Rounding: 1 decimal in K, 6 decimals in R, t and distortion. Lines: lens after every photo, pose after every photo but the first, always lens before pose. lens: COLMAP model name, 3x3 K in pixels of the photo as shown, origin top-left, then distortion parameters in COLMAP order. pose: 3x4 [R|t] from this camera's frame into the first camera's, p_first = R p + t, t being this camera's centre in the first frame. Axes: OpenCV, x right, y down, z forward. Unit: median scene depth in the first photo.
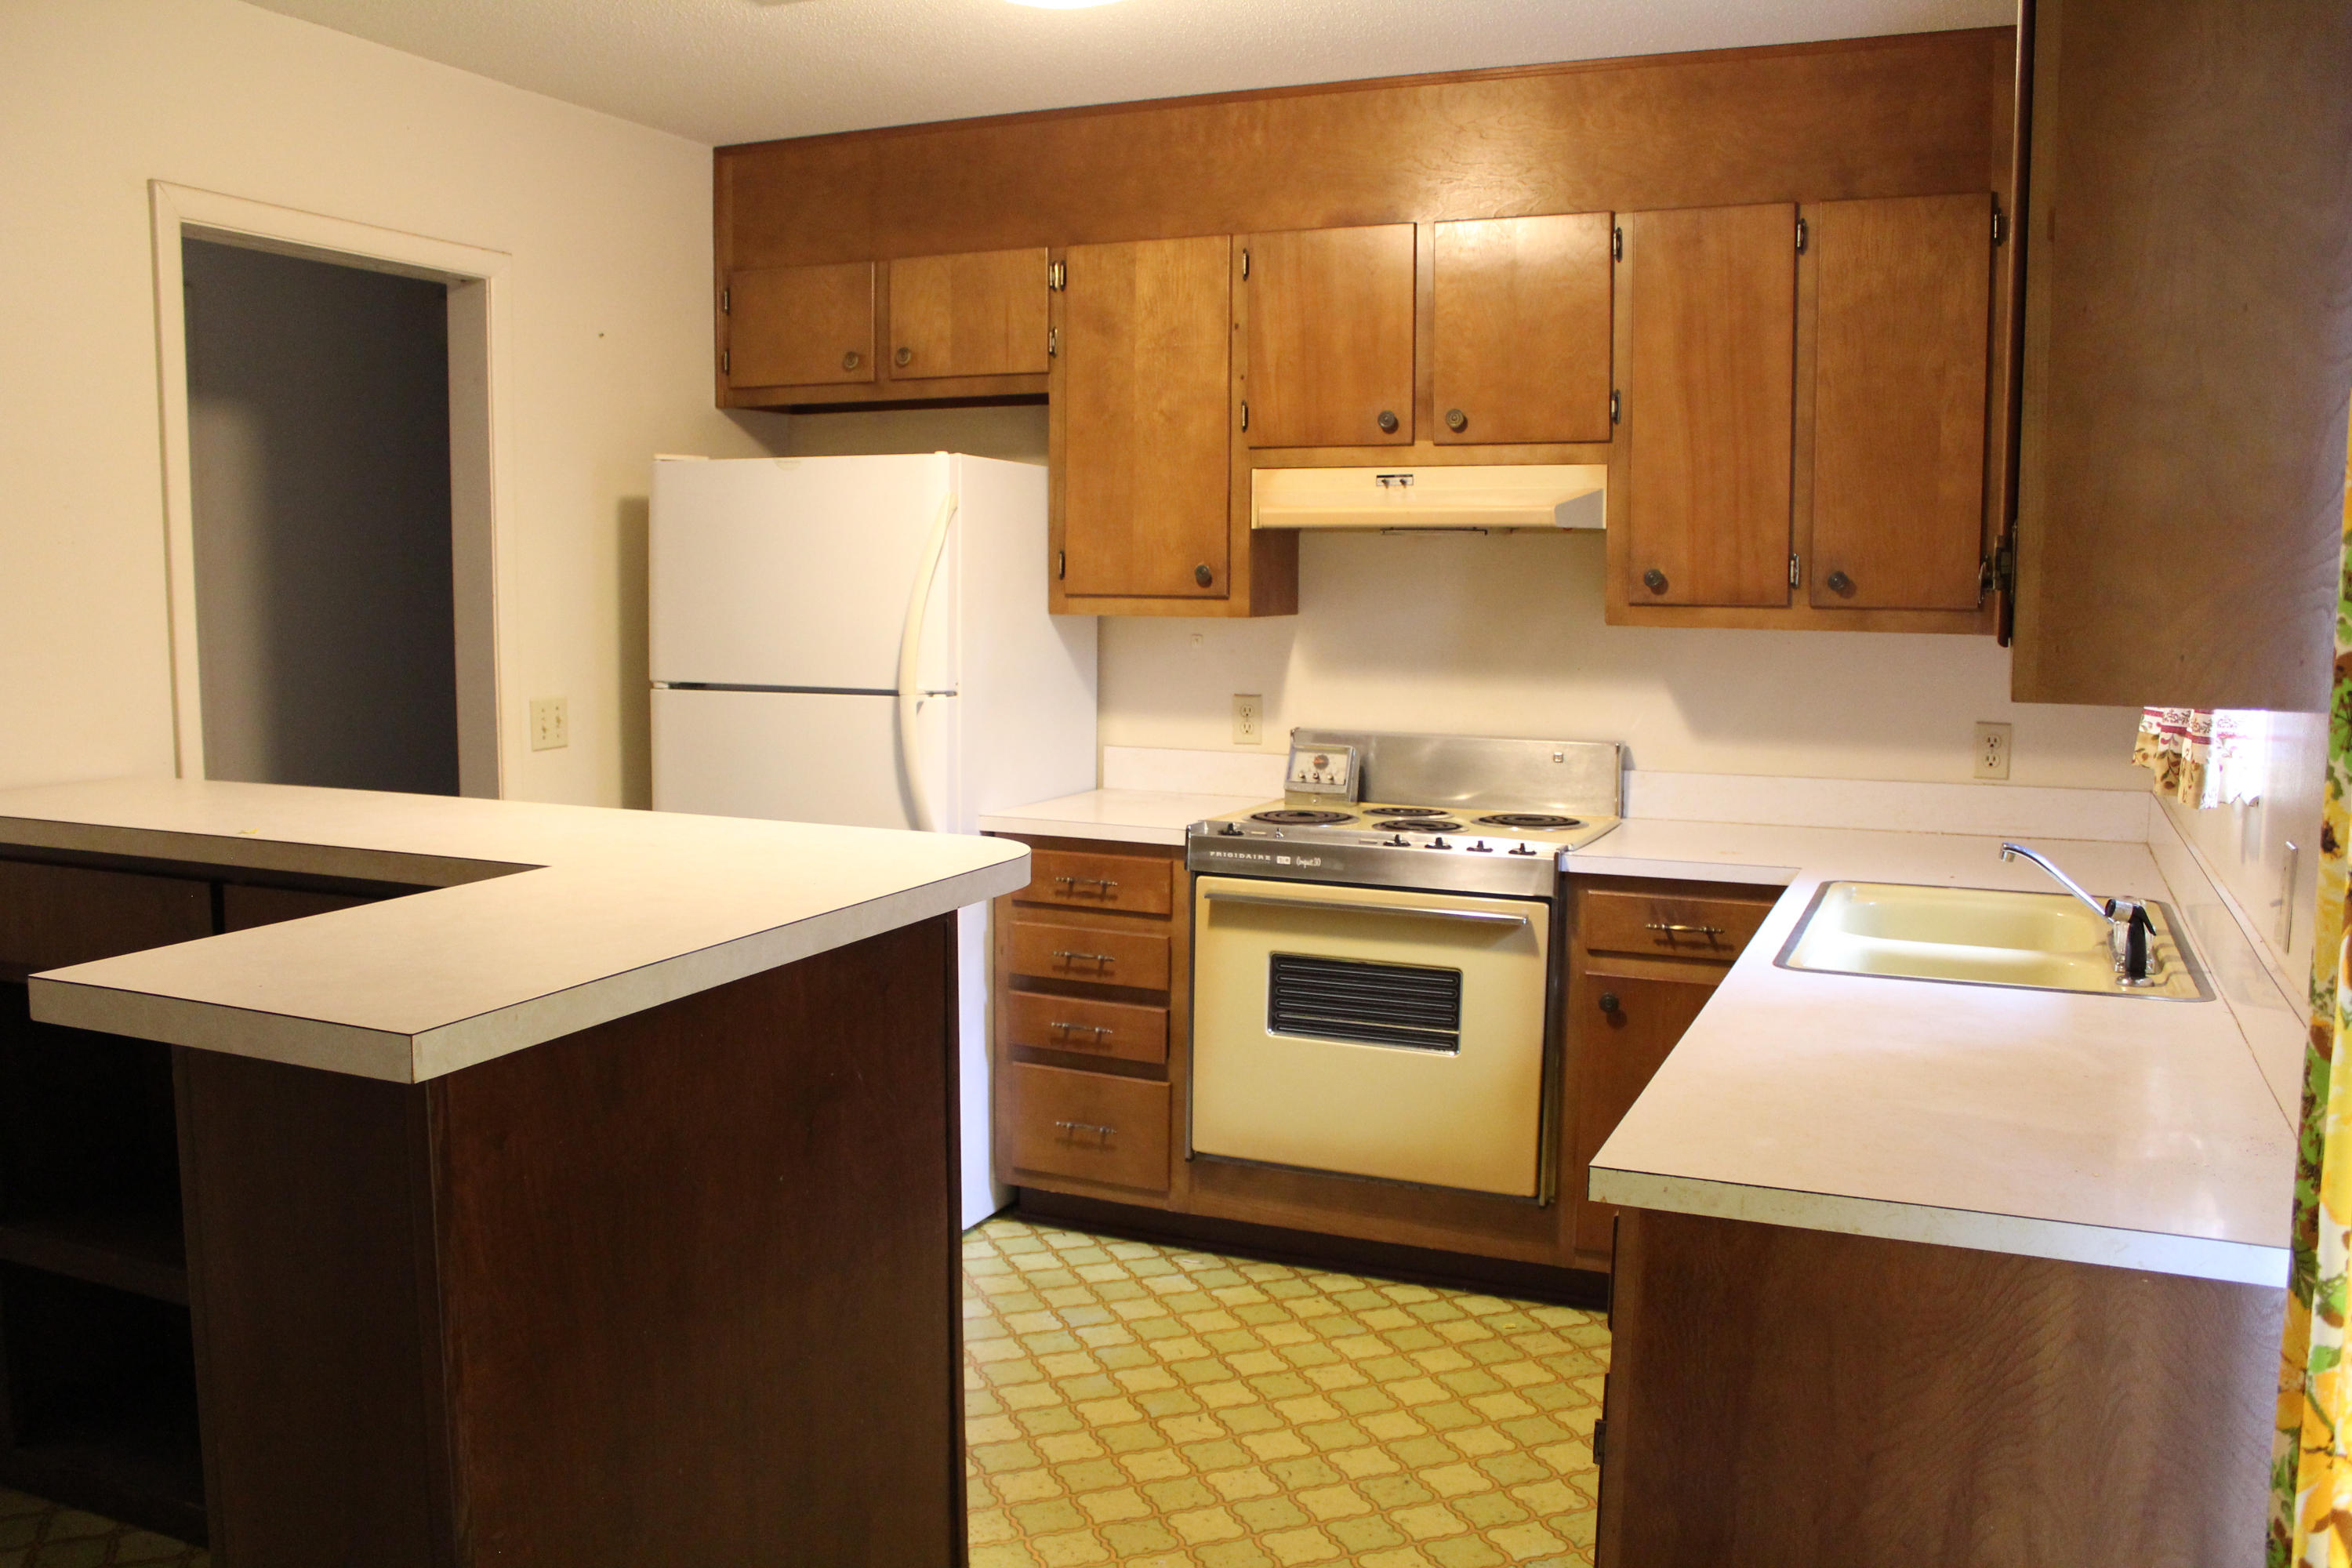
lens RADIAL K [[1952.7, 0, 1169.9], [0, 1952.7, 790.3], [0, 0, 1]] dist [-0.088664, 0.063263]
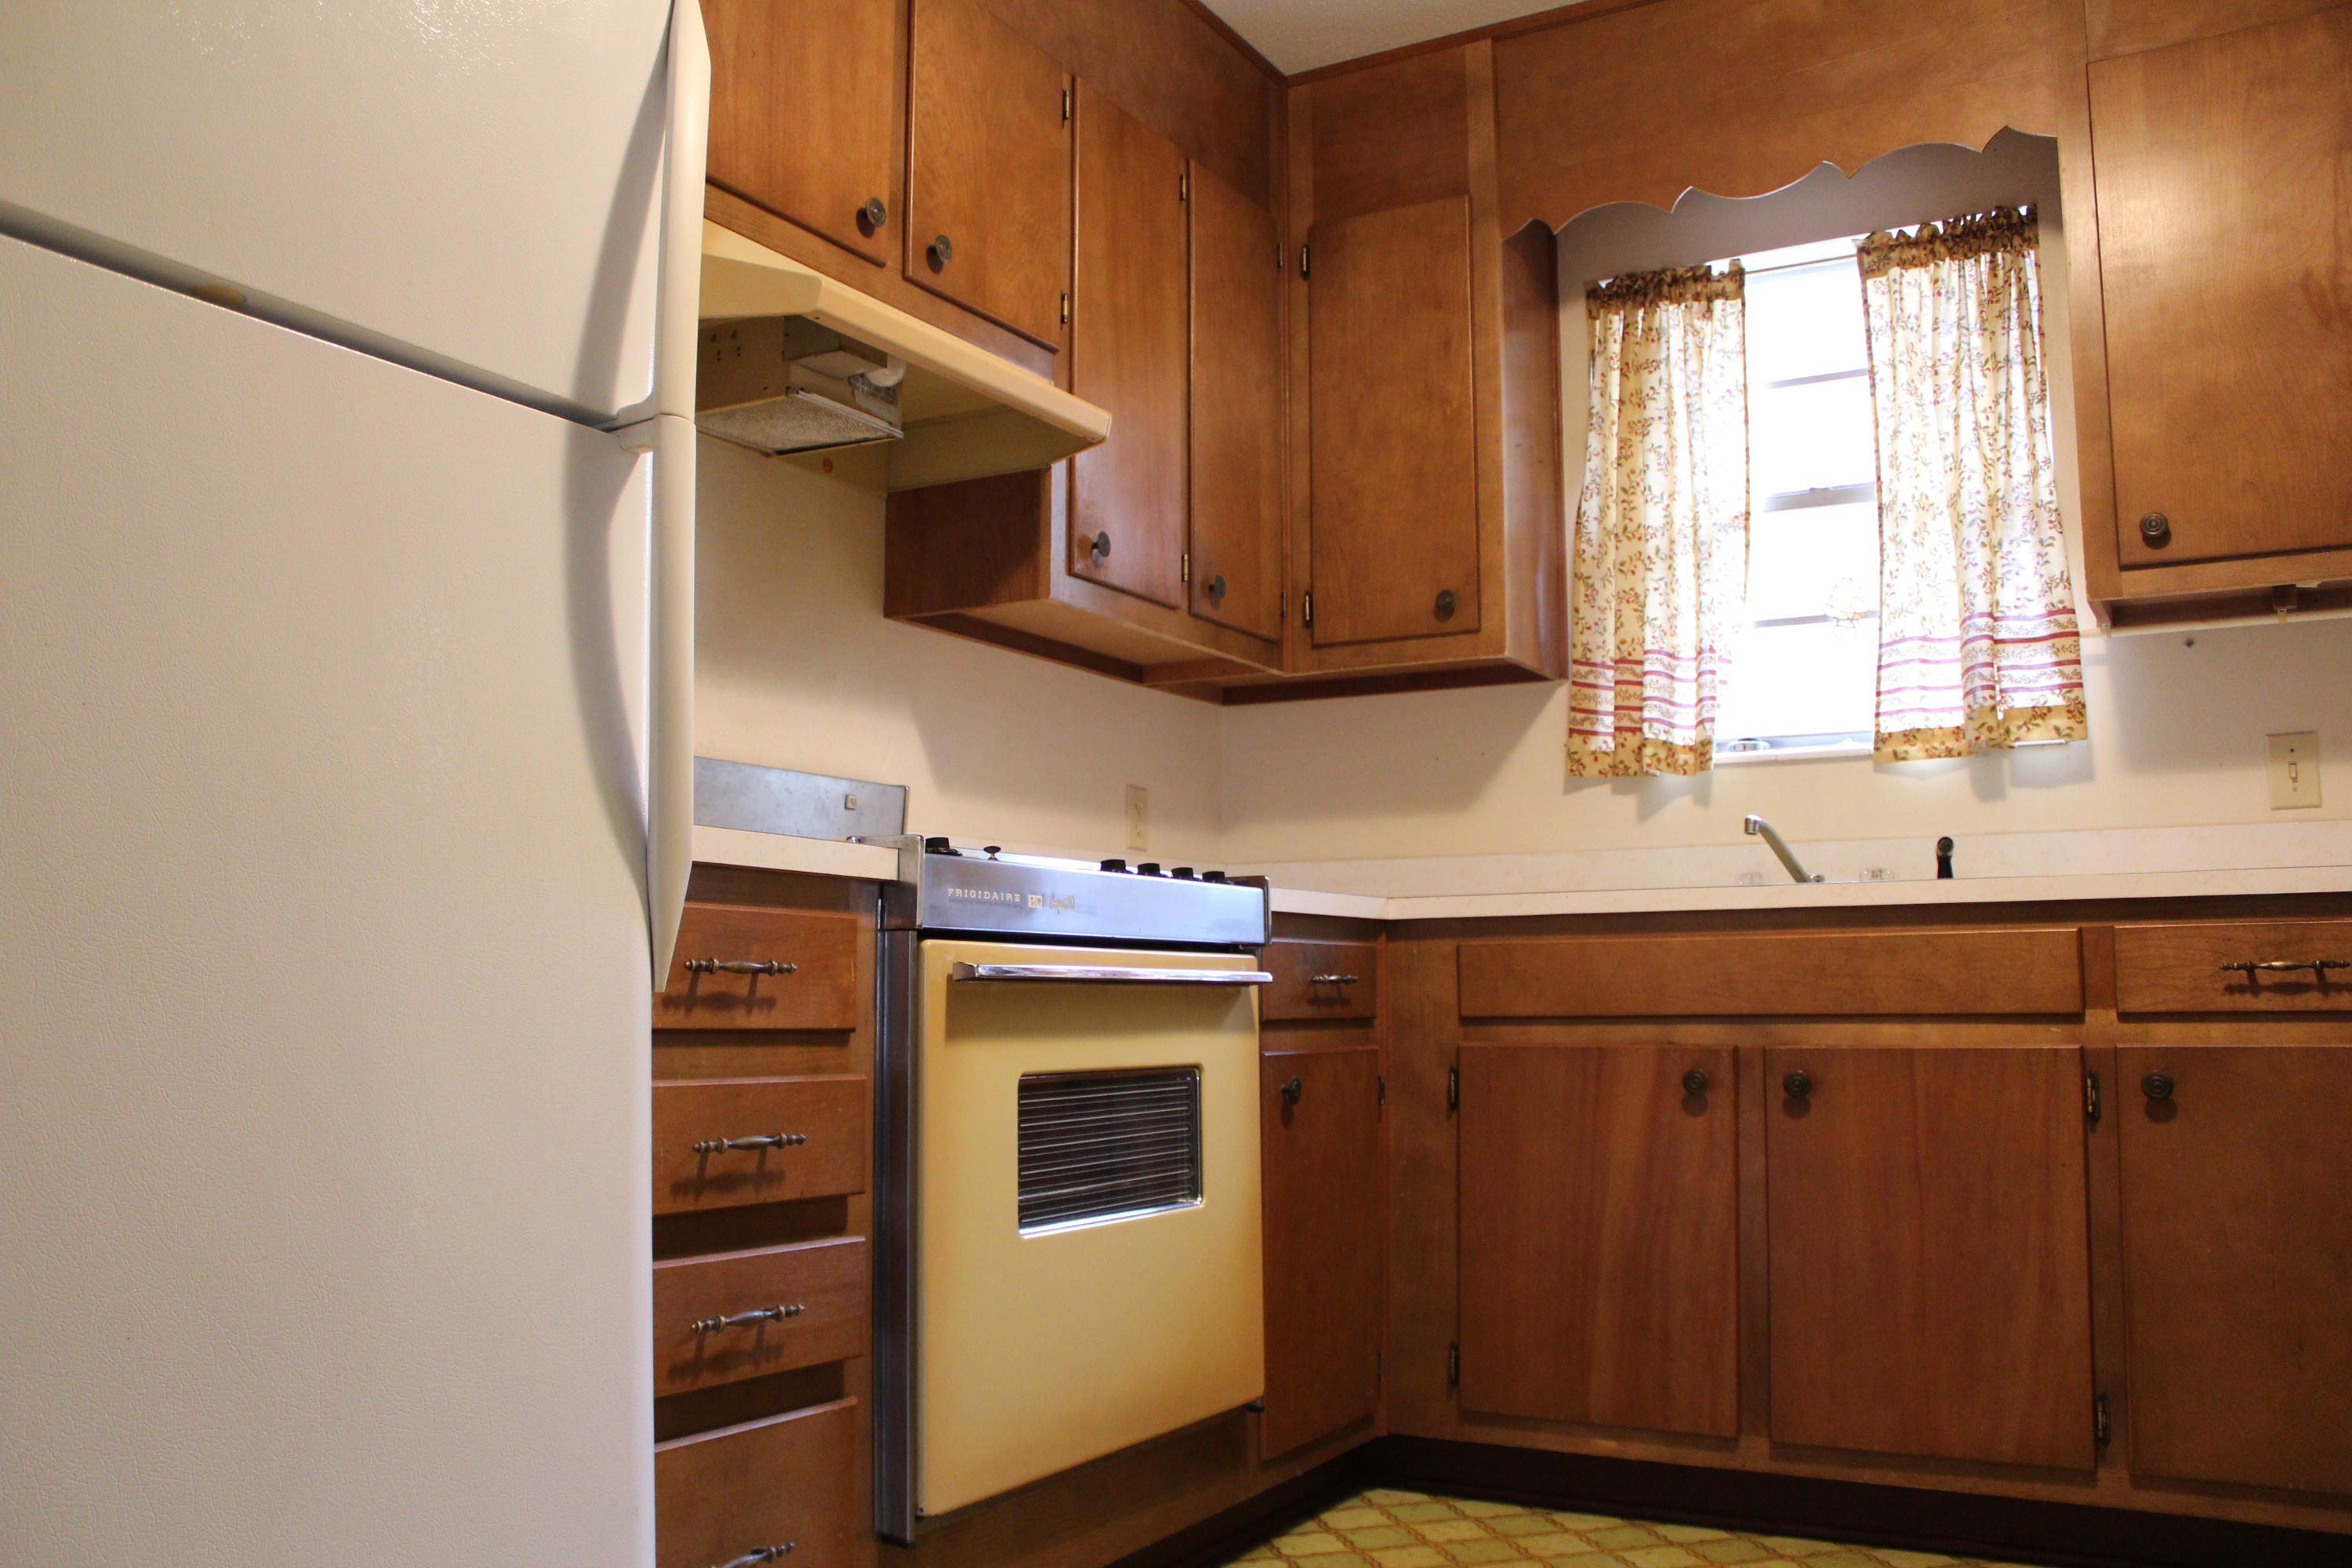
lens RADIAL K [[1952.7, 0, 1185.9], [0, 1952.7, 791.0], [0, 0, 1]] dist [-0.088664, 0.063263]
pose [[0.113762, 0.094632, 0.988991, -0.467696], [0.116234, 0.987350, -0.107845, 0.067448], [-0.986685, 0.127223, 0.101323, 0.872136]]
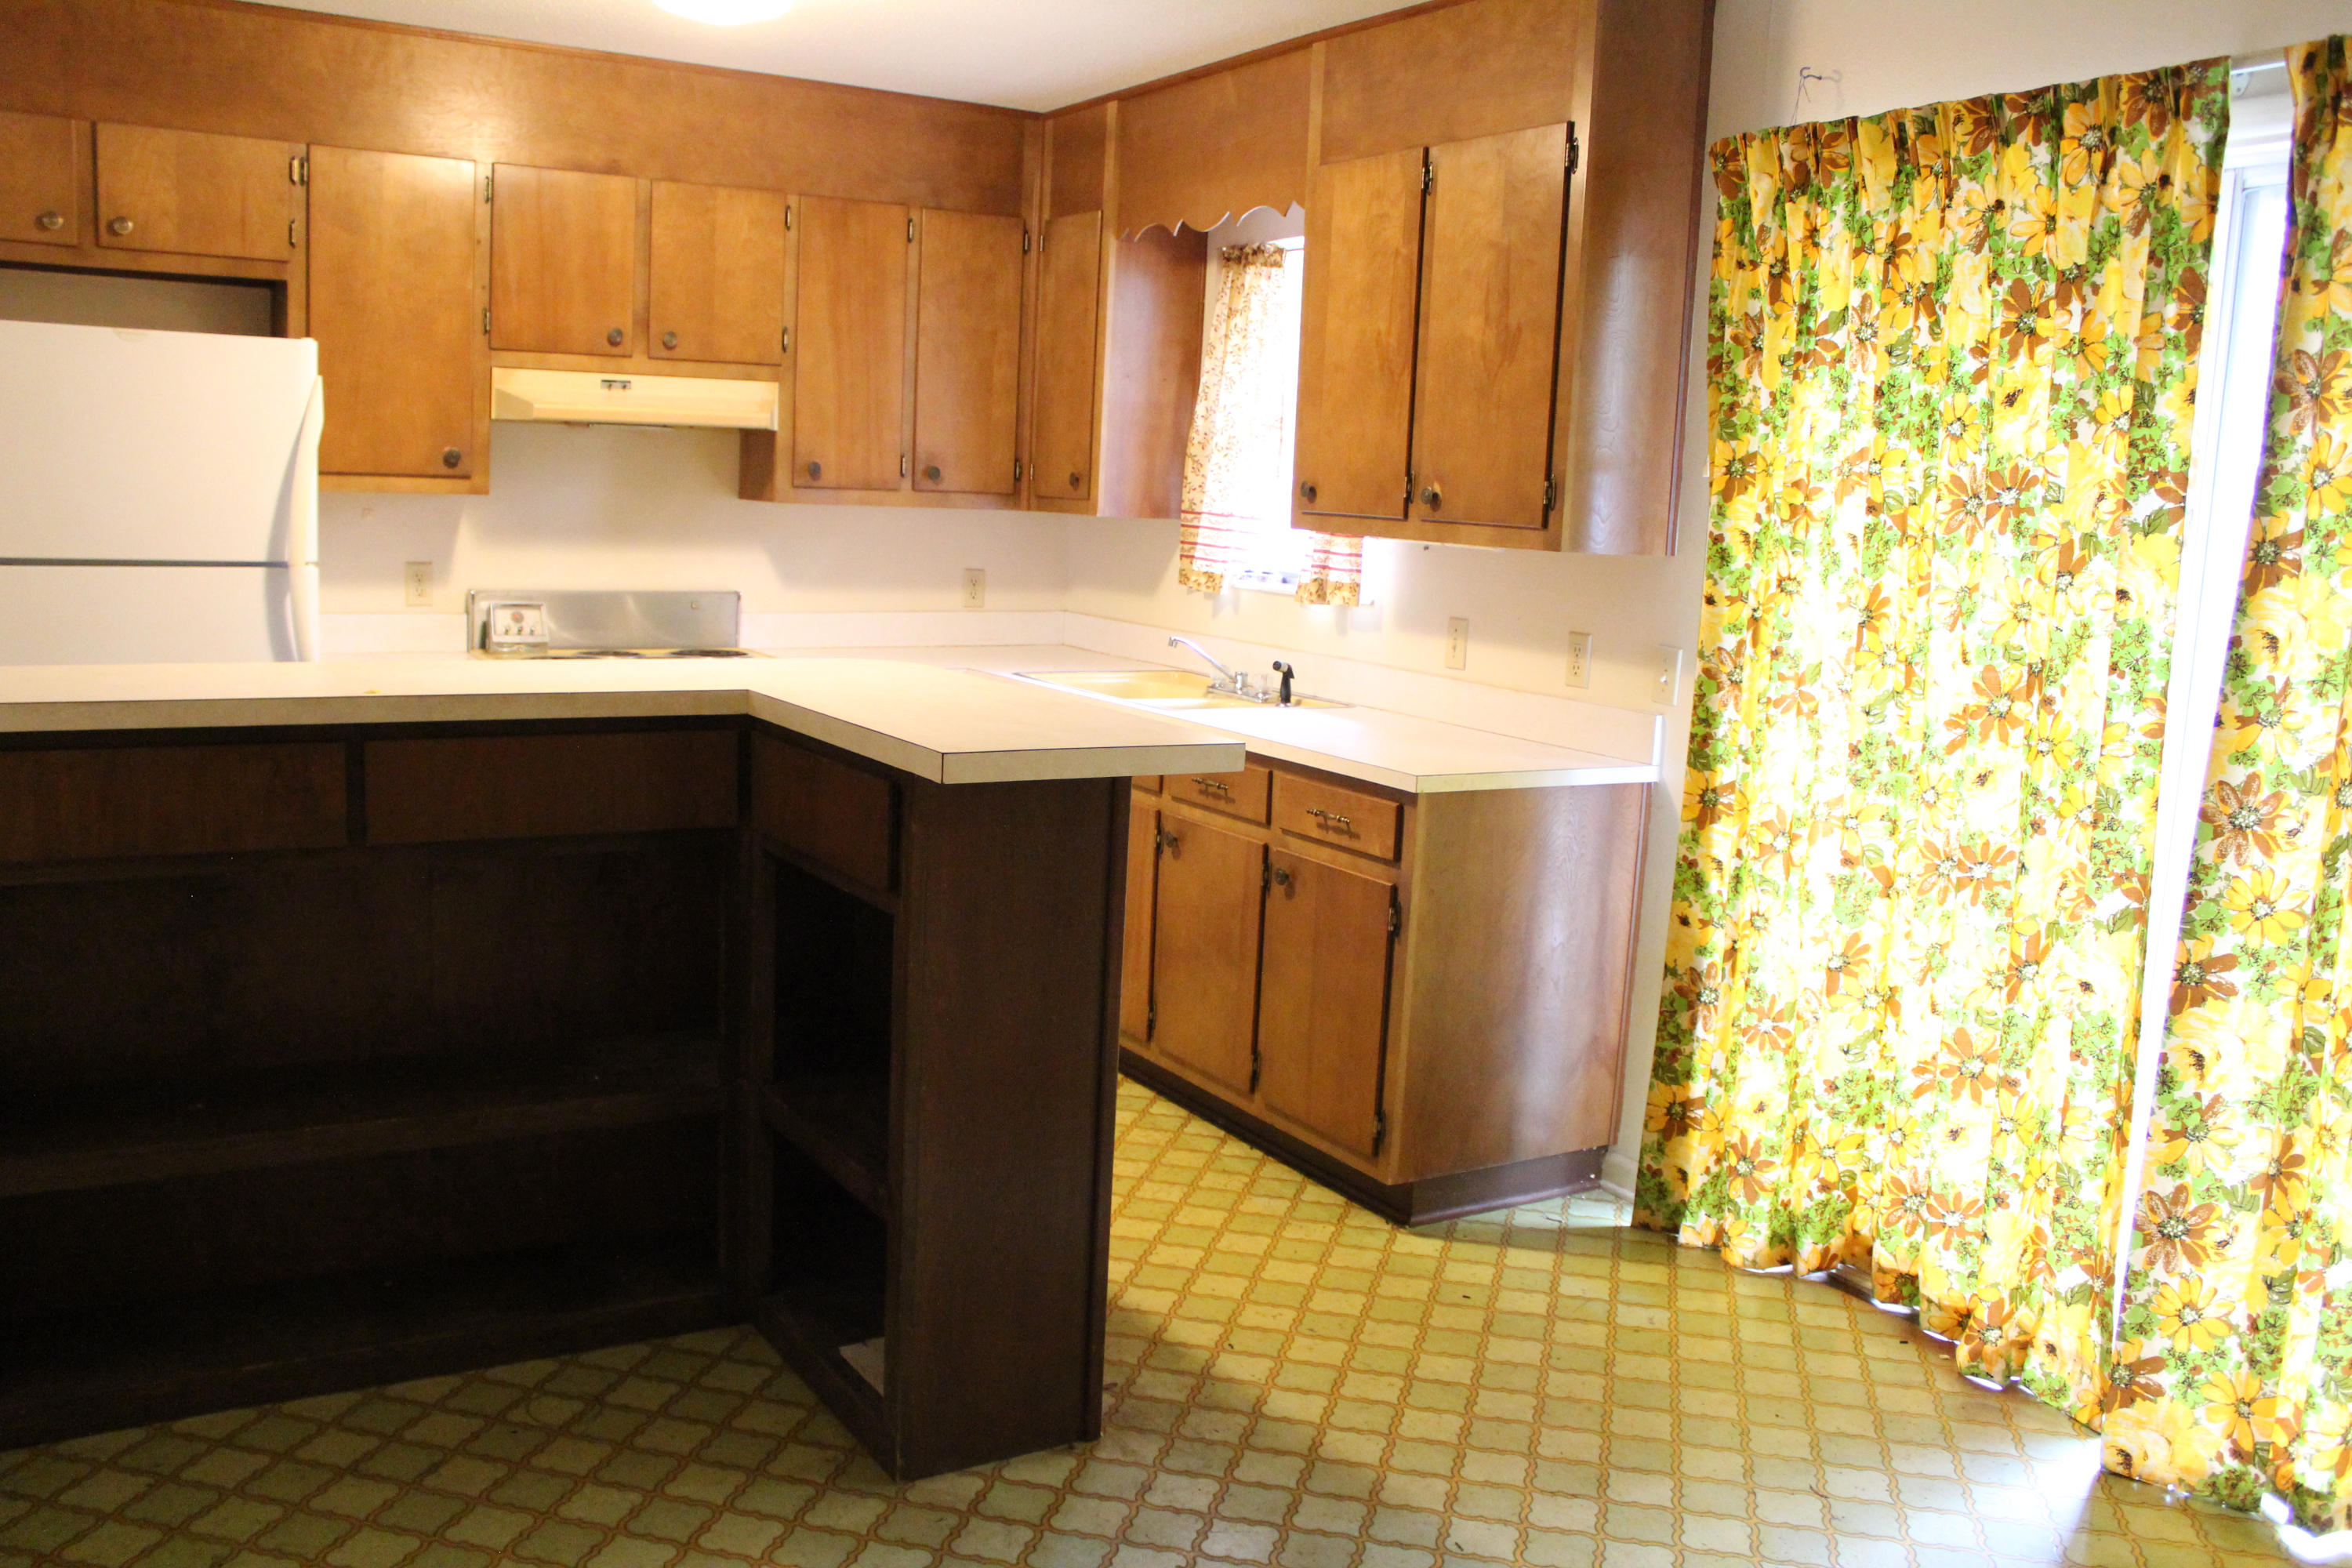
lens RADIAL K [[1952.7, 0, 1160.8], [0, 1952.7, 783.6], [0, 0, 1]] dist [-0.088664, 0.063263]
pose [[0.578311, -0.108110, 0.808621, -0.717092], [0.056214, 0.994105, 0.092706, -0.001858], [-0.813877, -0.008157, 0.580979, 0.006535]]
